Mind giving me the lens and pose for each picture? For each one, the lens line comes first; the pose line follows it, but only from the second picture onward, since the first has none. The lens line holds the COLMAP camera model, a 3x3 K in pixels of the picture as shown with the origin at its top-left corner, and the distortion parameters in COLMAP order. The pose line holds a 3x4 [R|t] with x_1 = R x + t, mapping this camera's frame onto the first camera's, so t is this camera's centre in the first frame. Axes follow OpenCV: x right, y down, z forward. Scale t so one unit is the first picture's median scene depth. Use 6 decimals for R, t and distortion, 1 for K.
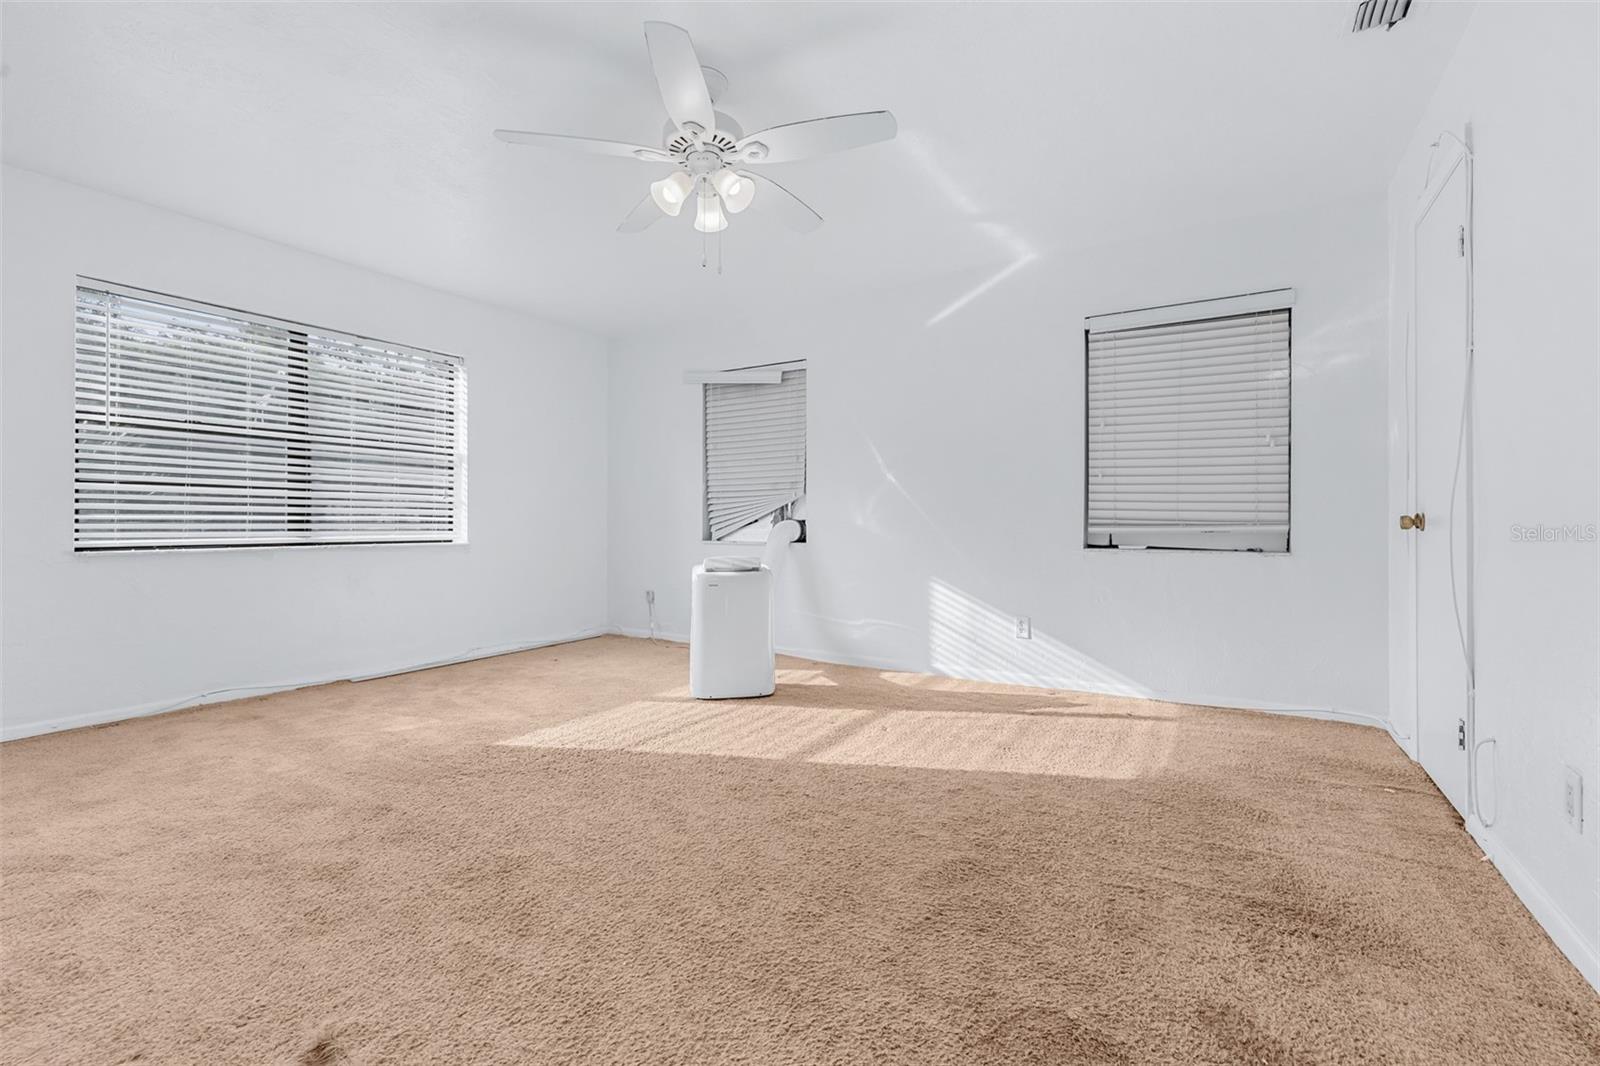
lens RADIAL K [[684.8, 0, 799.7], [0, 684.8, 527.9], [0, 0, 1]] dist [0.000649, -0.000396]
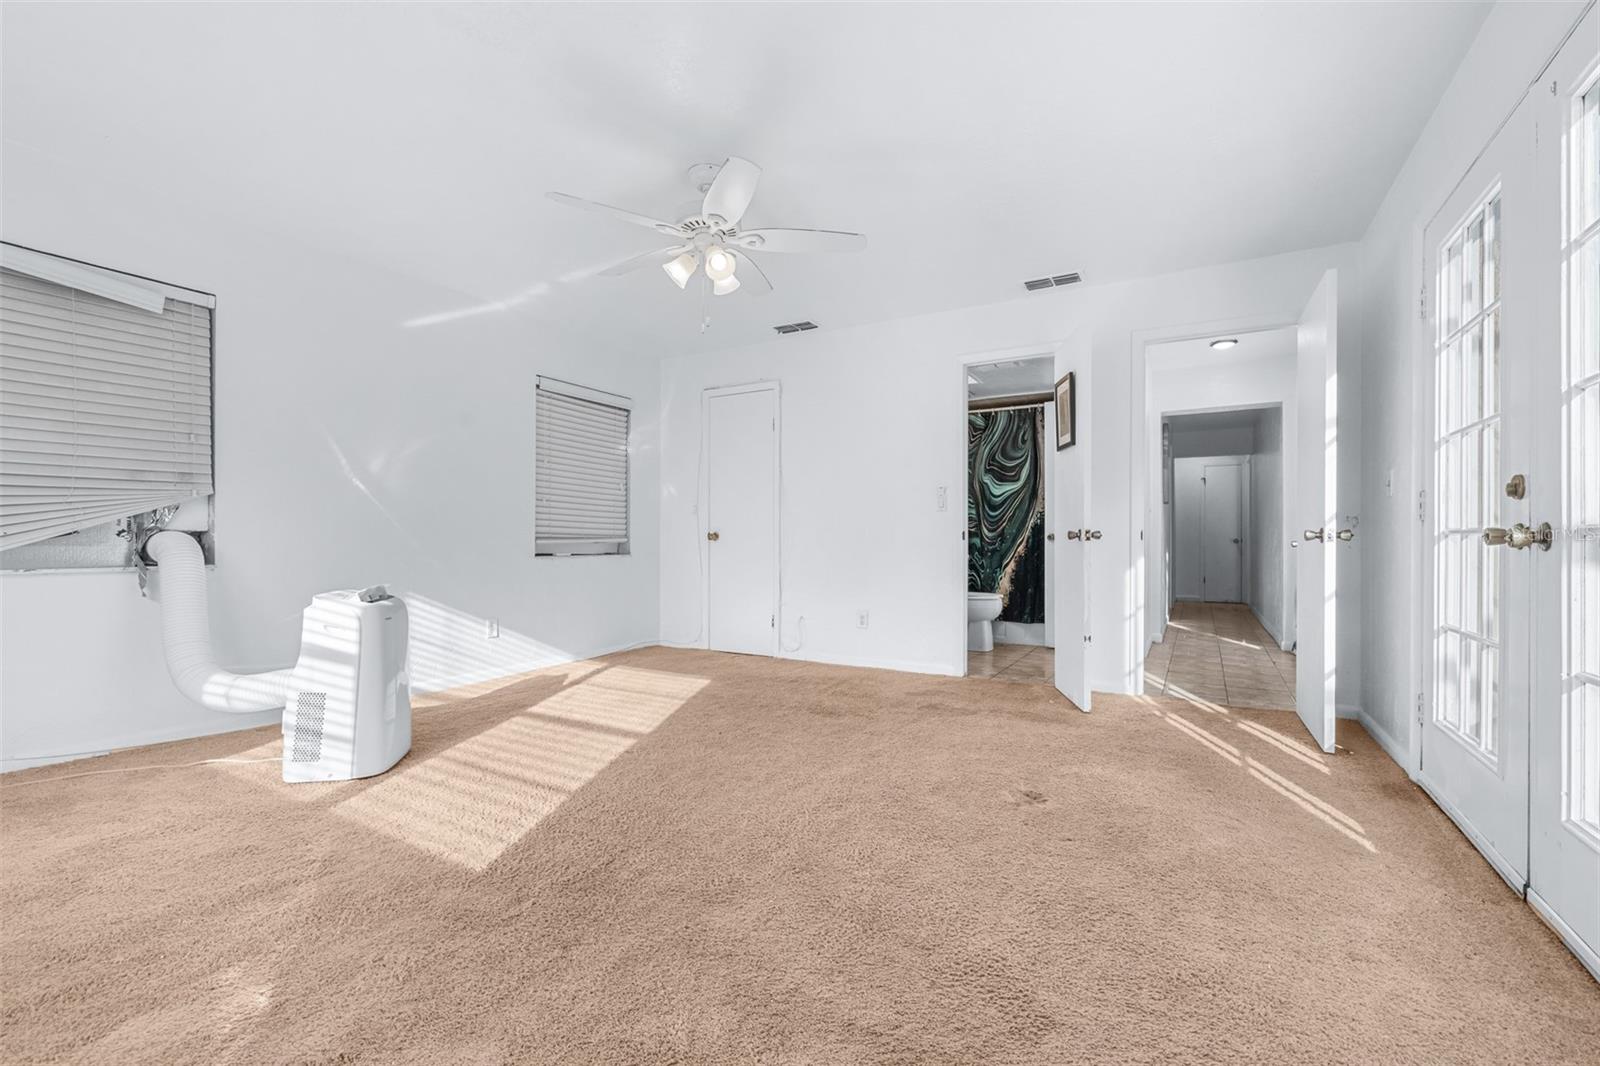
lens RADIAL K [[669.3, 0, 801.0], [0, 669.3, 536.8], [0, 0, 1]] dist [0.000148, 0.000018]
pose [[-0.025018, 0.000618, 0.999687, -0.930934], [0.004366, 0.999990, -0.000509, -0.003711], [-0.999677, 0.004352, -0.025021, 0.598460]]
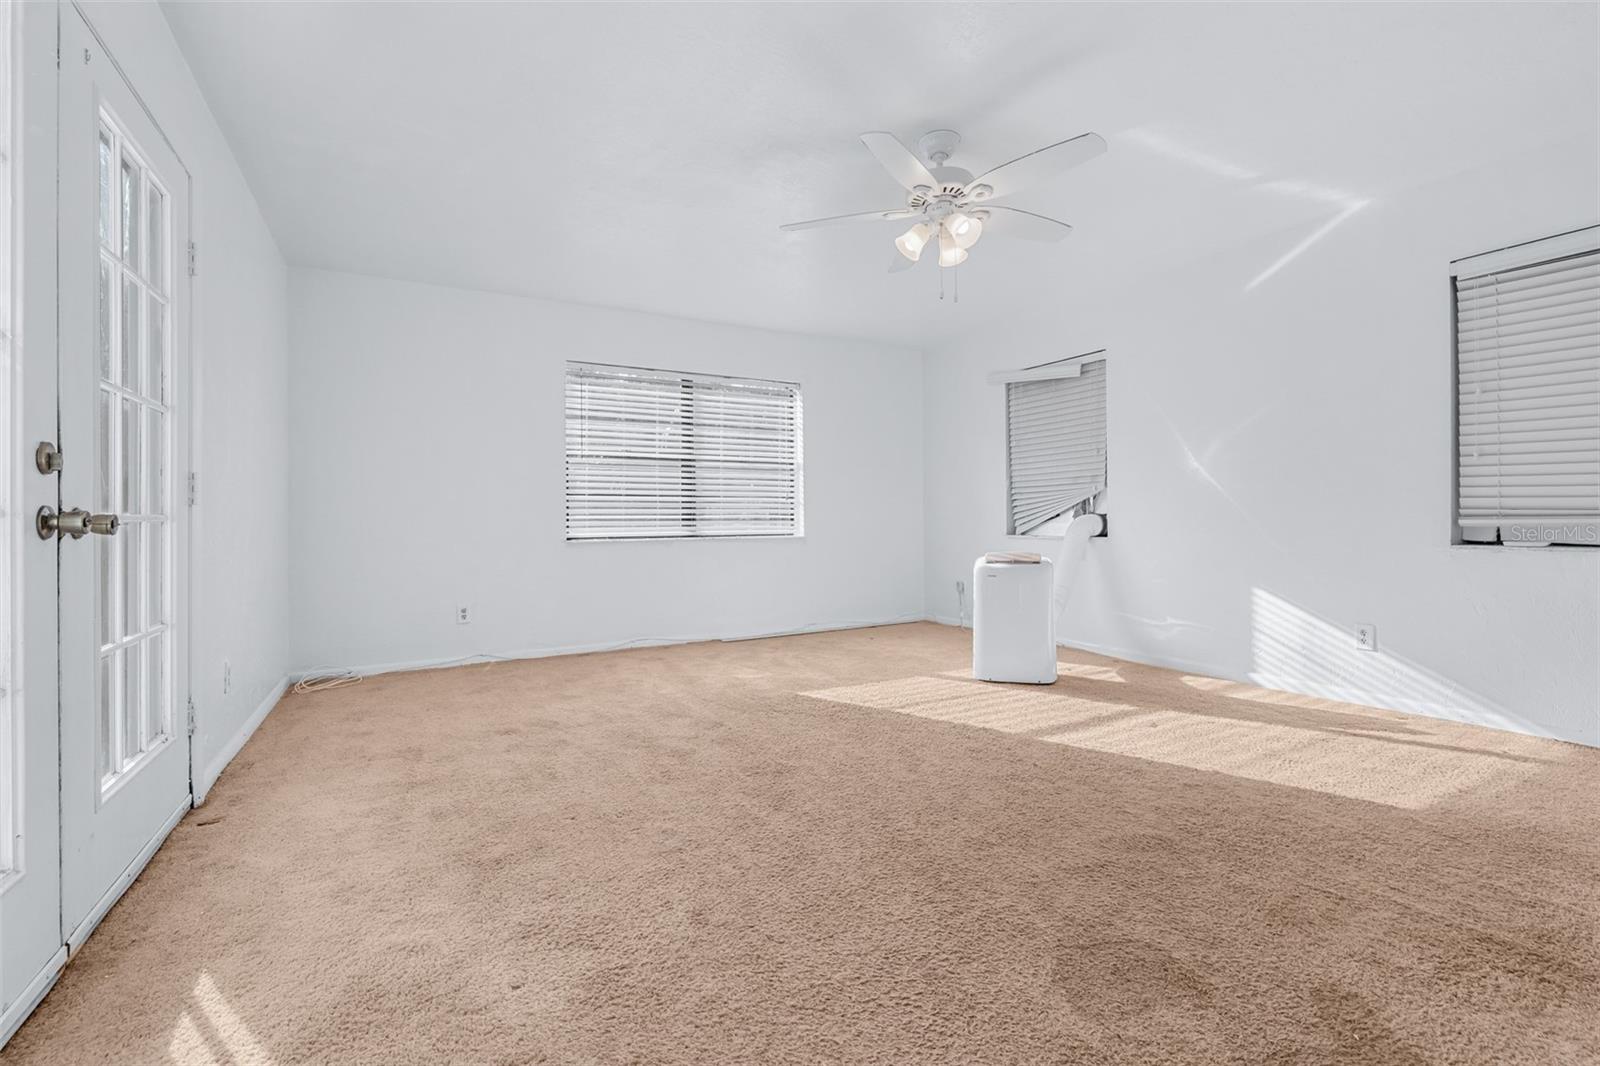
lens RADIAL K [[700.8, 0, 811.1], [0, 700.8, 526.8], [0, 0, 1]] dist [0.001225, -0.000081]
pose [[0.877307, -0.003185, -0.479919, 0.164636], [0.005339, 0.999981, 0.003123, 0.001958], [0.479900, -0.005302, 0.877307, -0.109774]]
